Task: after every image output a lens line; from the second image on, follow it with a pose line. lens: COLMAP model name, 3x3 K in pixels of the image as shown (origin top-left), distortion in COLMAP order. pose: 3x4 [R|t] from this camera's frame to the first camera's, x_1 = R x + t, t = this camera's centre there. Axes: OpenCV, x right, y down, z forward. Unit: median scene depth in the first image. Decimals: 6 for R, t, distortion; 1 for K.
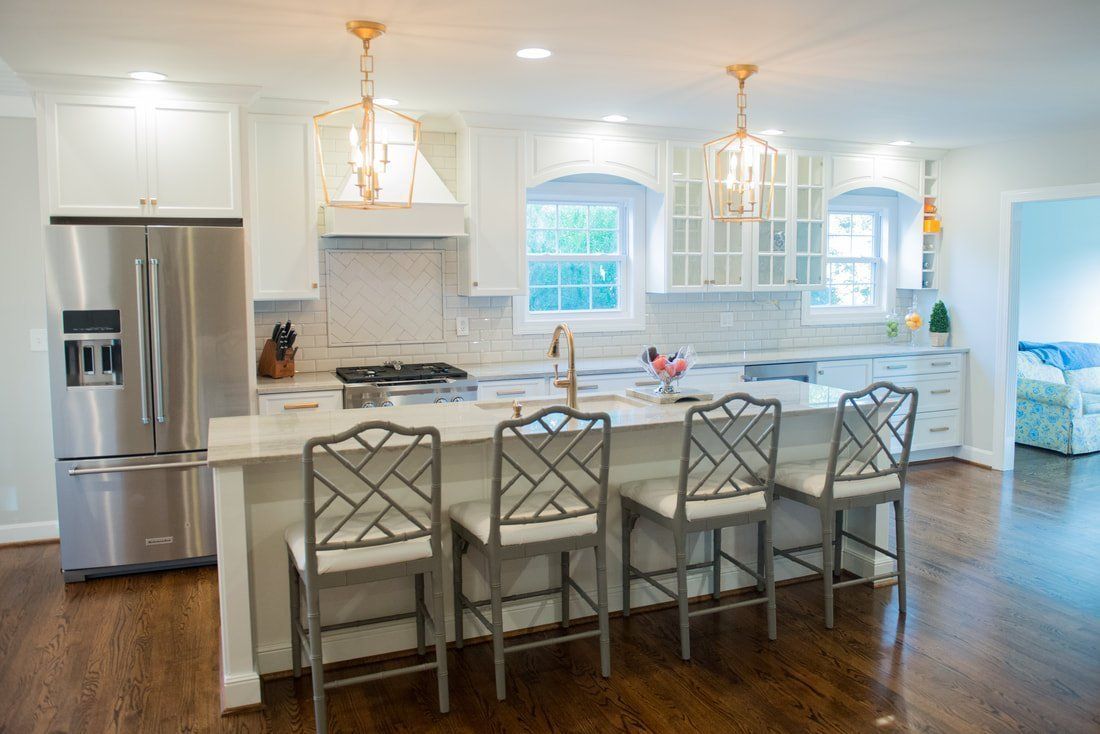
lens RADIAL K [[877.0, 0, 614.5], [0, 877.0, 345.2], [0, 0, 1]] dist [-0.044199, -0.000161]
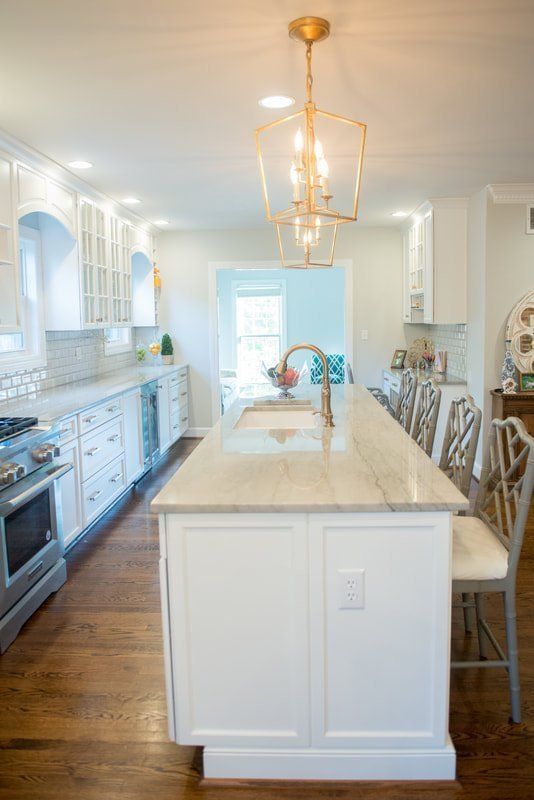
lens RADIAL K [[598.6, 0, 278.7], [0, 598.6, 380.7], [0, 0, 1]] dist [0.033488, -0.000158]
pose [[0.461680, -0.097142, 0.881712, -0.556257], [0.093633, 0.993769, 0.060460, -0.019509], [-0.882091, 0.054645, 0.467899, 0.464792]]
